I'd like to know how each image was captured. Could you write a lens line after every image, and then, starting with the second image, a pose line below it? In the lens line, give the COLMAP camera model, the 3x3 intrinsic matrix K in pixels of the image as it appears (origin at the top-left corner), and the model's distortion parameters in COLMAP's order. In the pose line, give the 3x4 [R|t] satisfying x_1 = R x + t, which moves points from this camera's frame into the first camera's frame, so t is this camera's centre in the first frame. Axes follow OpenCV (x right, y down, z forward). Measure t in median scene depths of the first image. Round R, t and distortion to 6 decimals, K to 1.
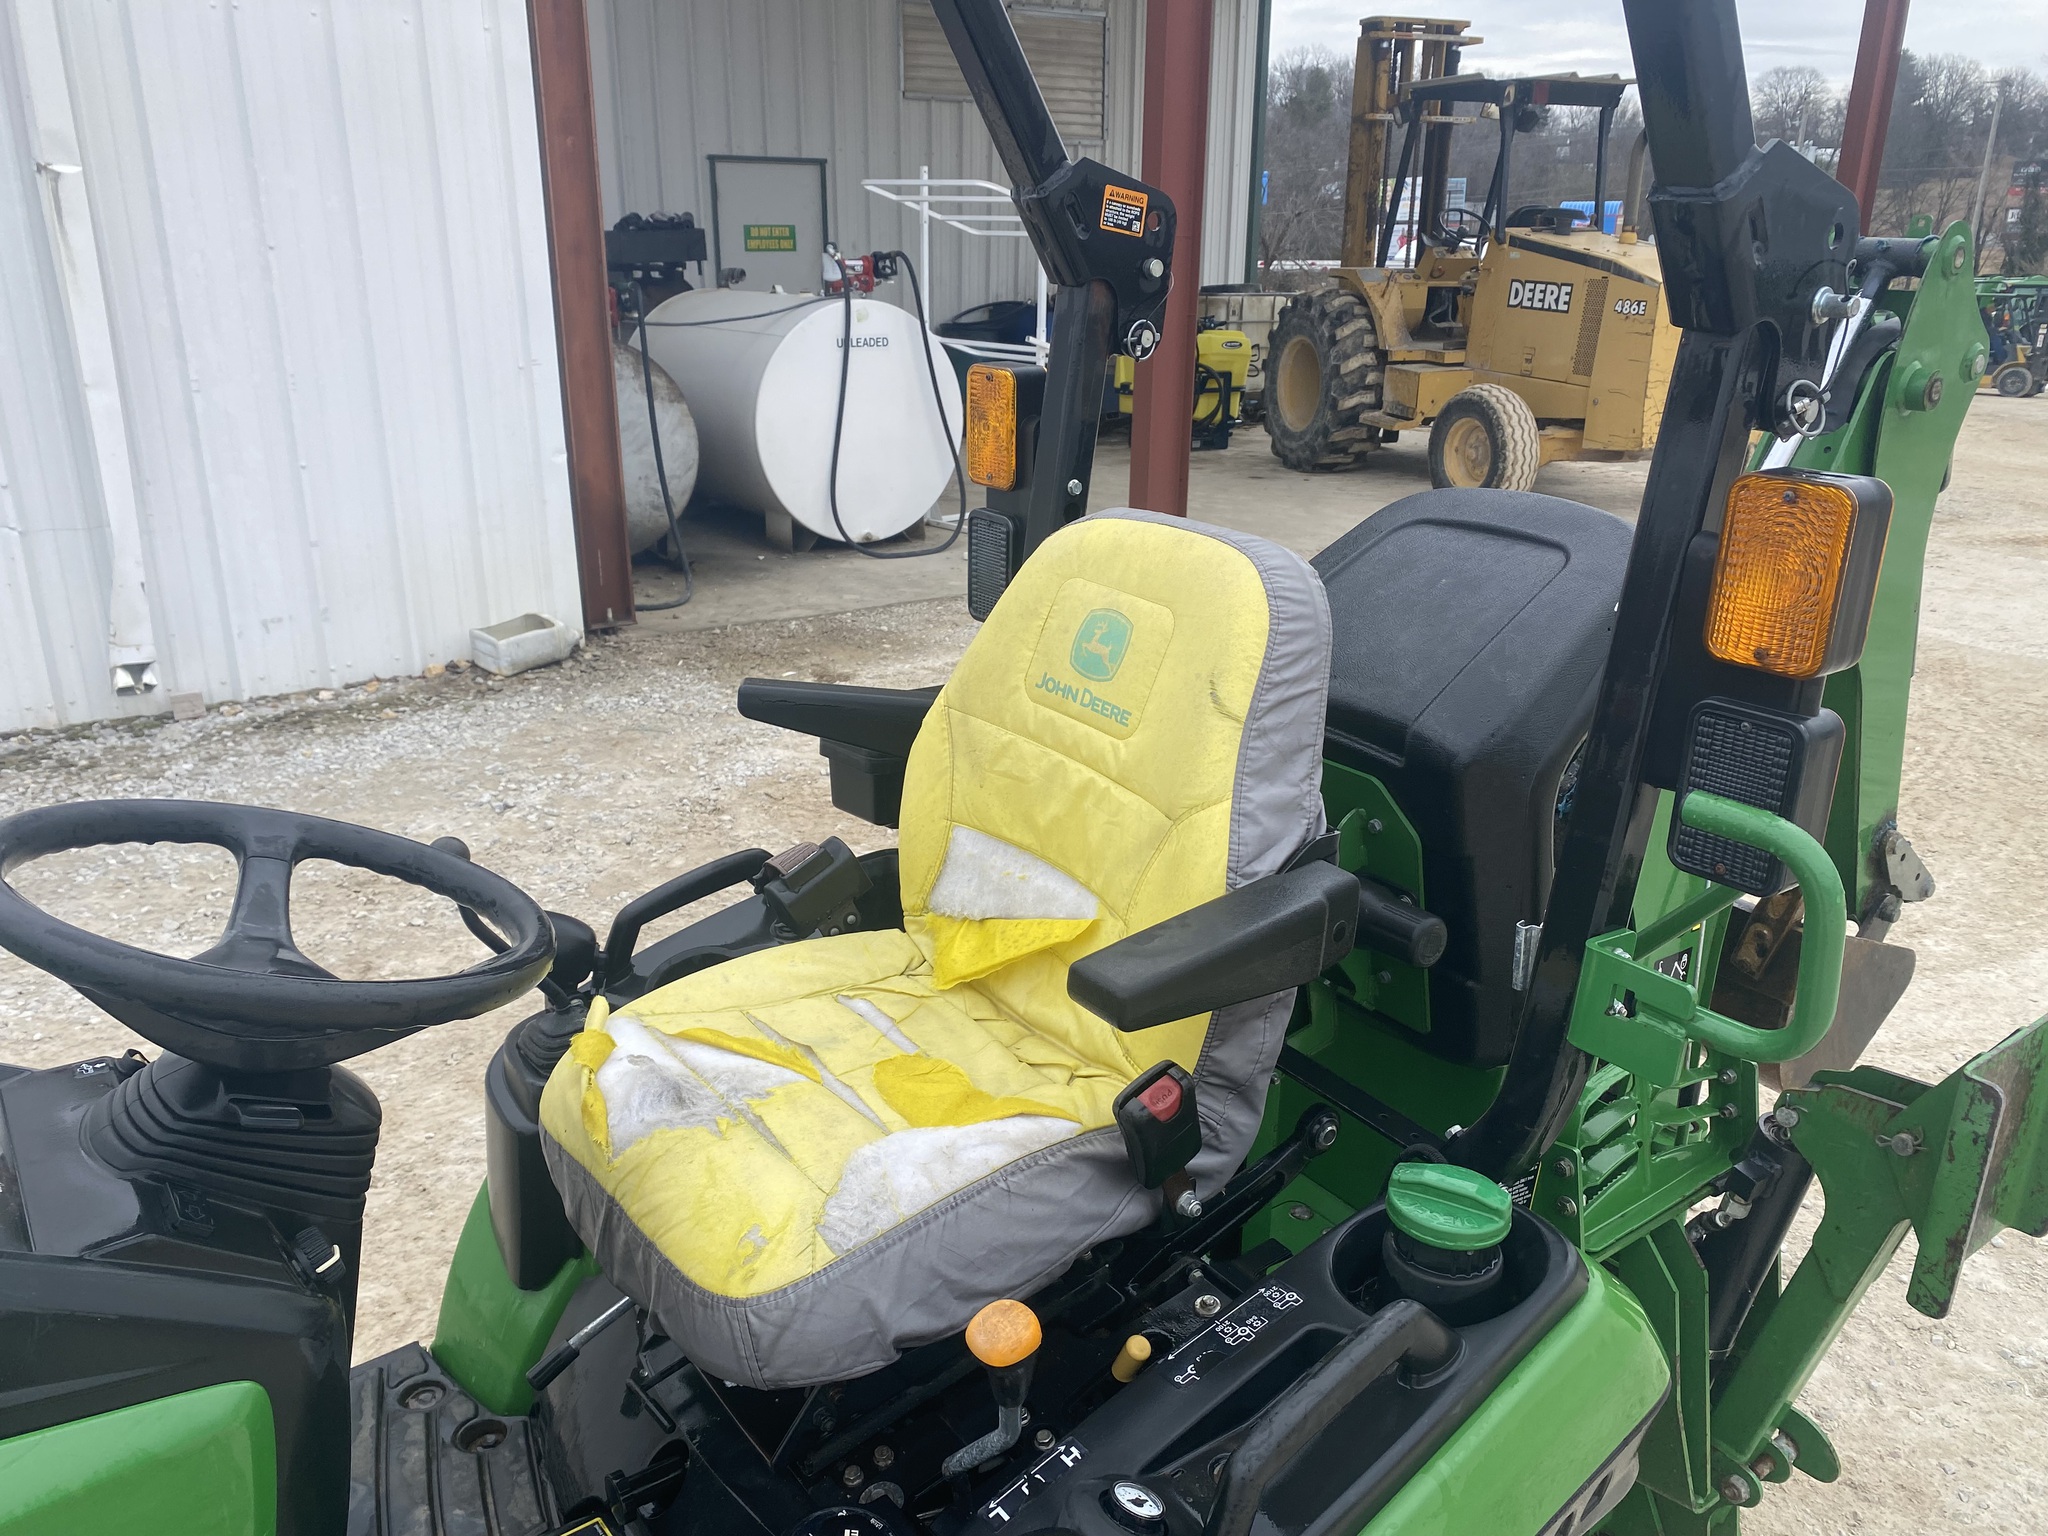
lens RADIAL K [[1604.0, 0, 1022.6], [0, 1604.0, 825.9], [0, 0, 1]] dist [0.004591, 0.003402]
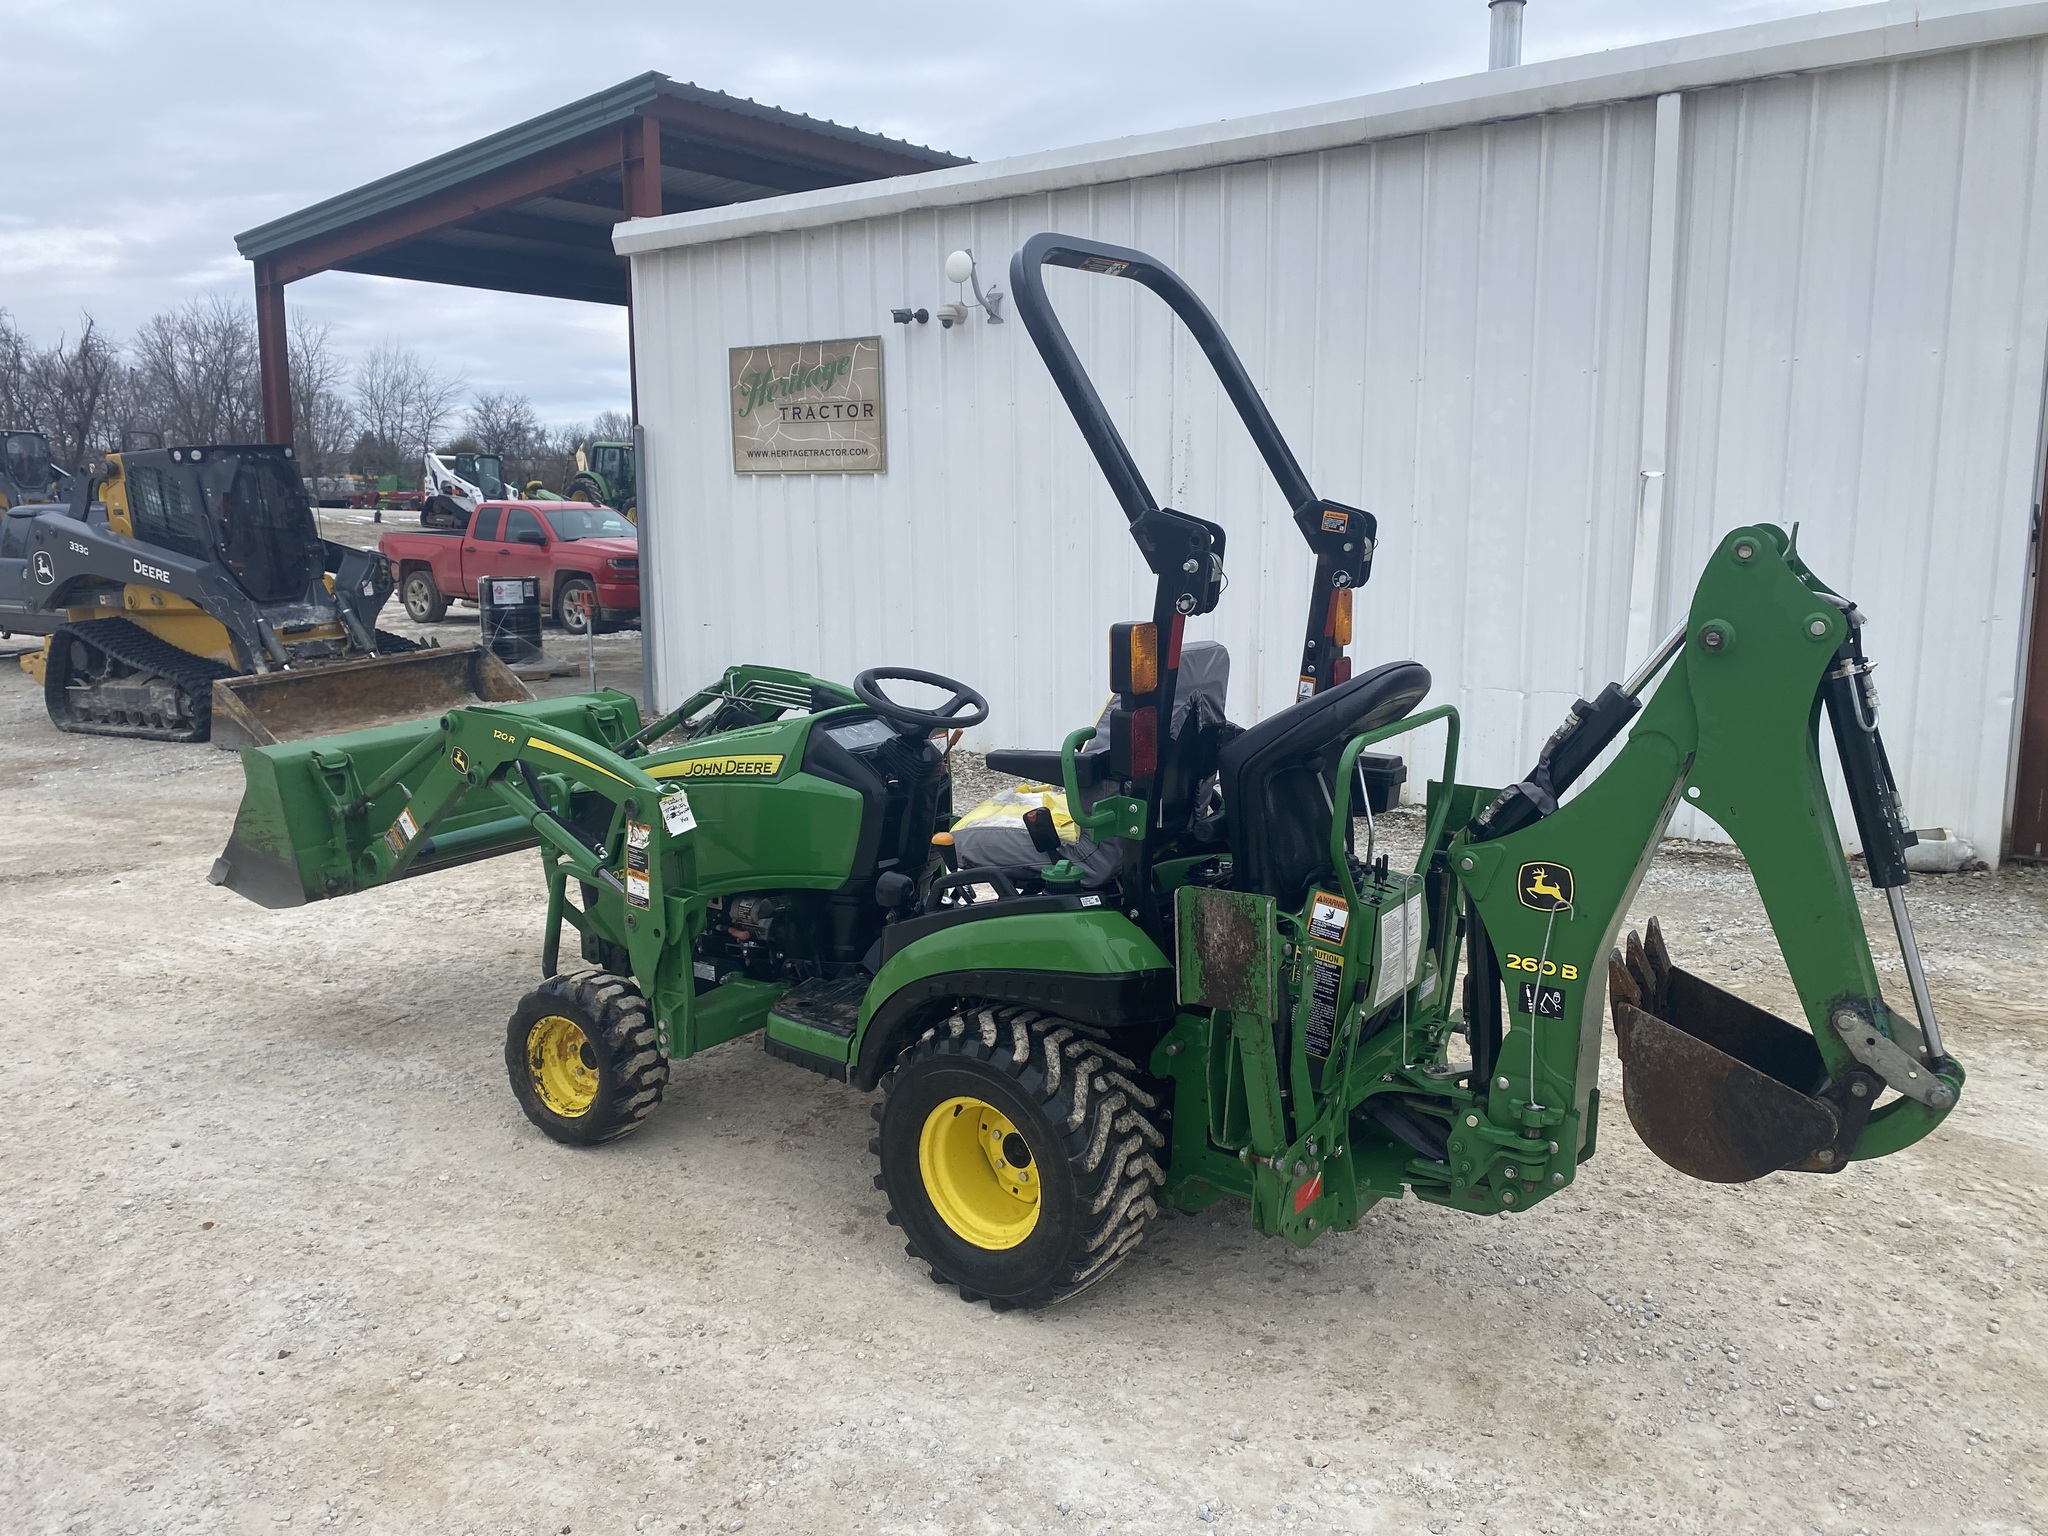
lens RADIAL K [[1556.5, 0, 1024.0], [0, 1556.5, 768.0], [0, 0, 1]] dist [0.027878, -0.030192]
pose [[0.325251, 0.148142, -0.933952, 0.522192], [-0.316469, 0.947754, 0.040120, -0.005692], [0.891100, 0.282518, 0.355140, -0.006350]]
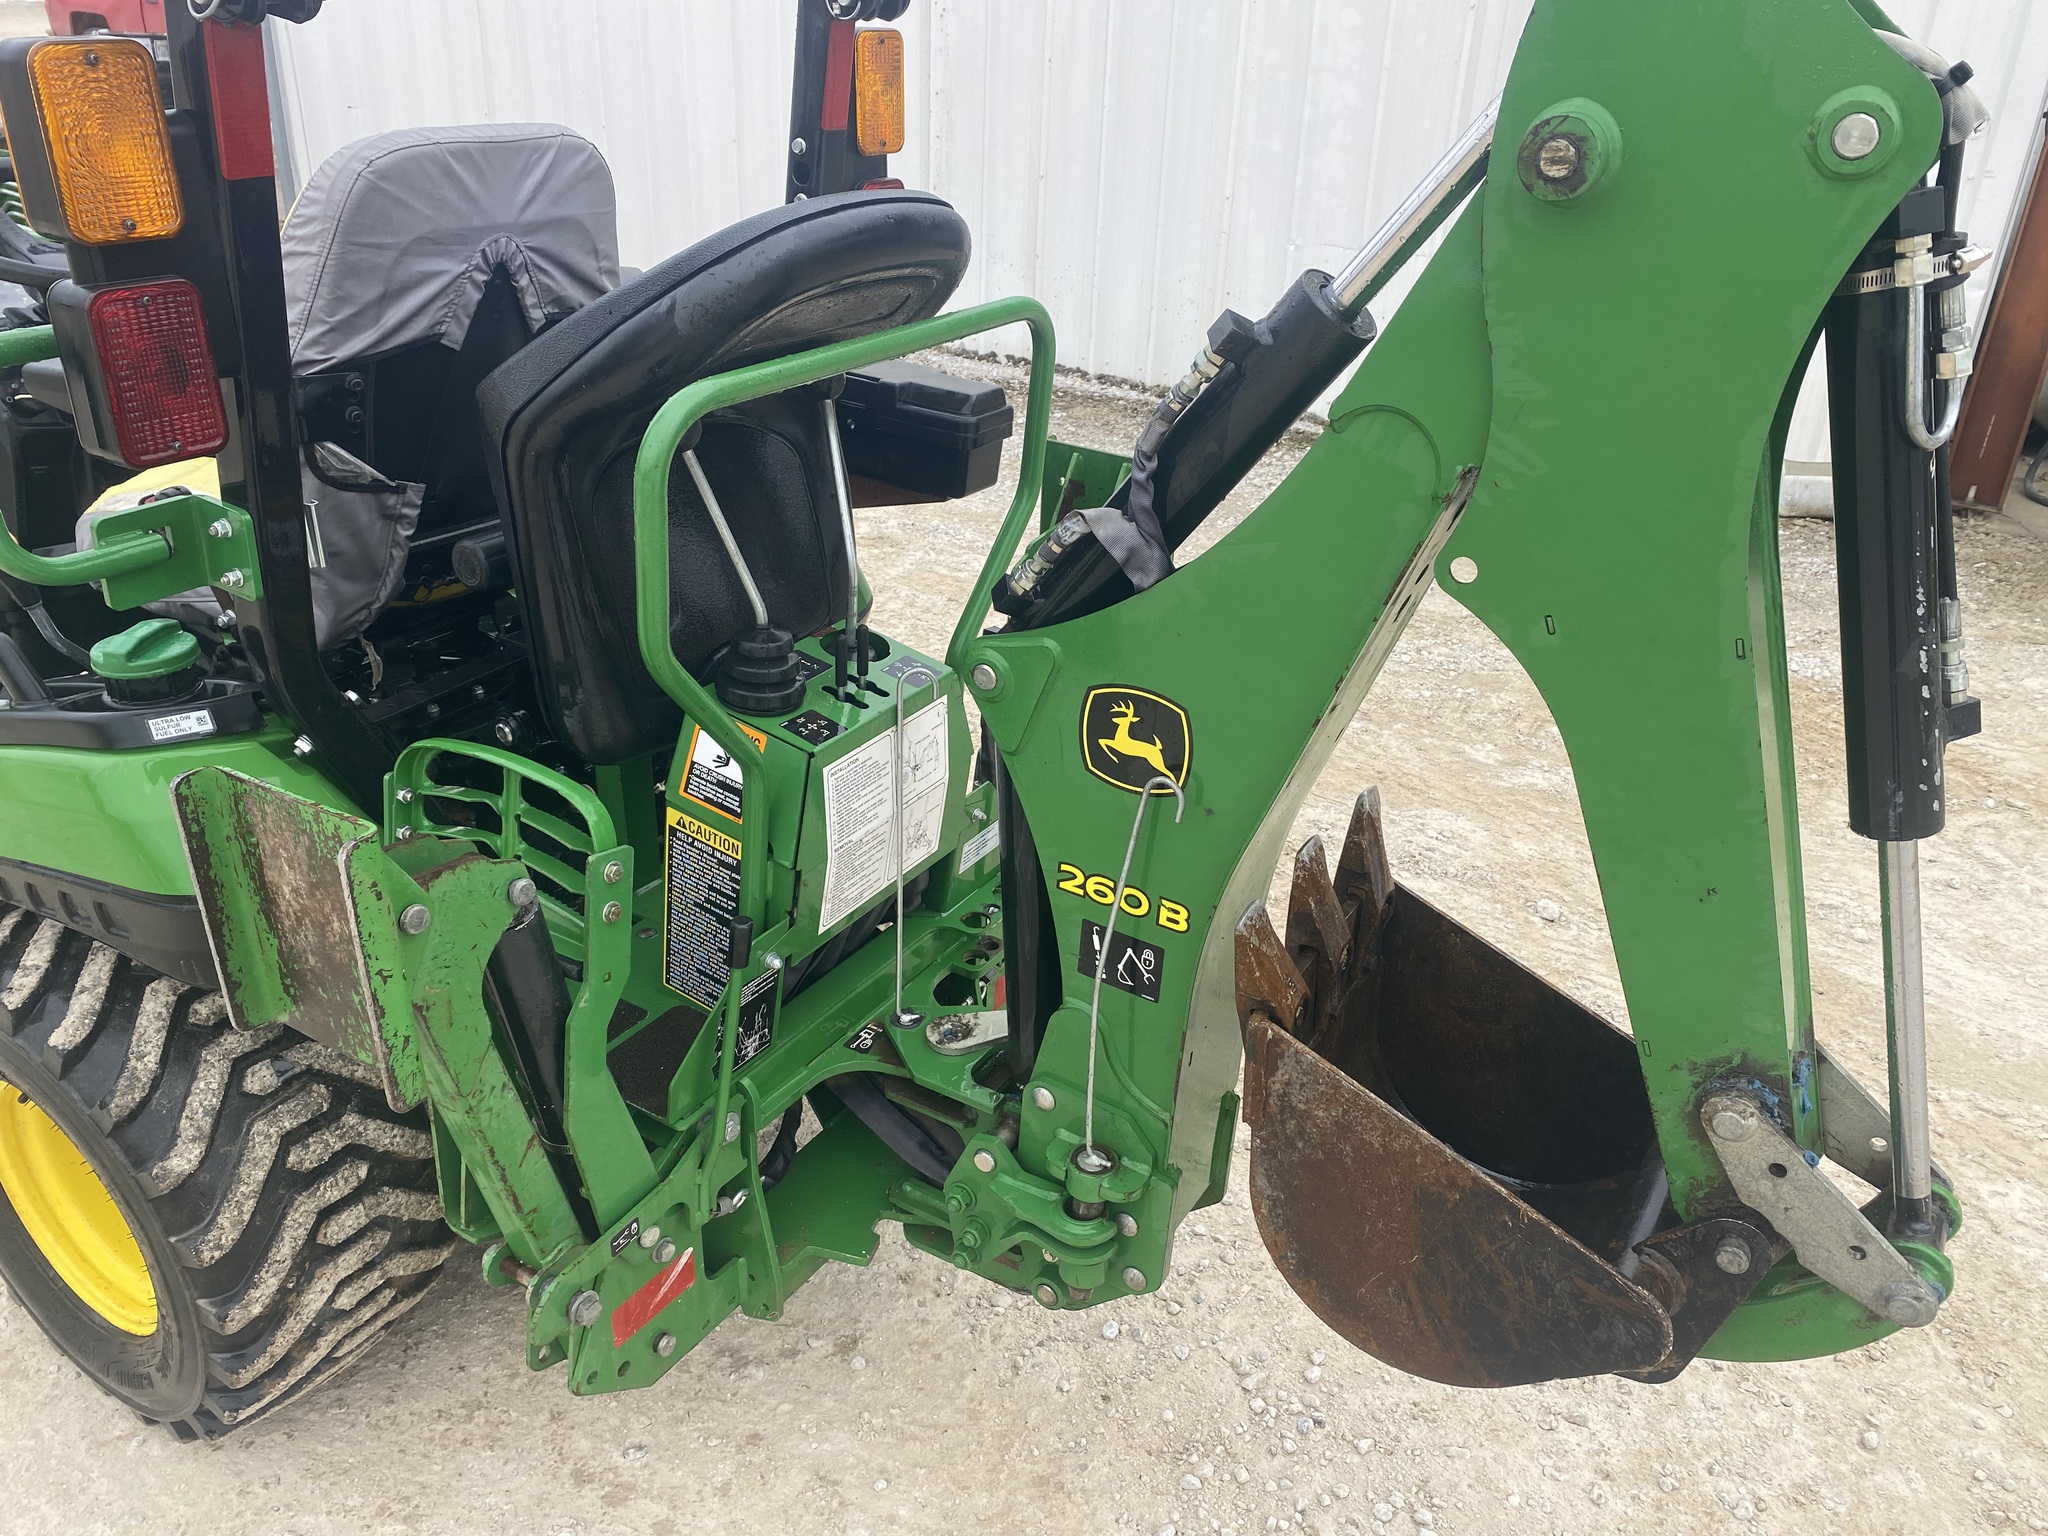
lens RADIAL K [[1553.1, 0, 1014.5], [0, 1553.1, 797.0], [0, 0, 1]] dist [0.025979, -0.061628]
pose [[0.381095, 0.427610, -0.819705, 0.305664], [-0.349639, 0.887424, 0.300383, -0.054397], [0.855873, 0.172127, 0.487702, 0.198768]]
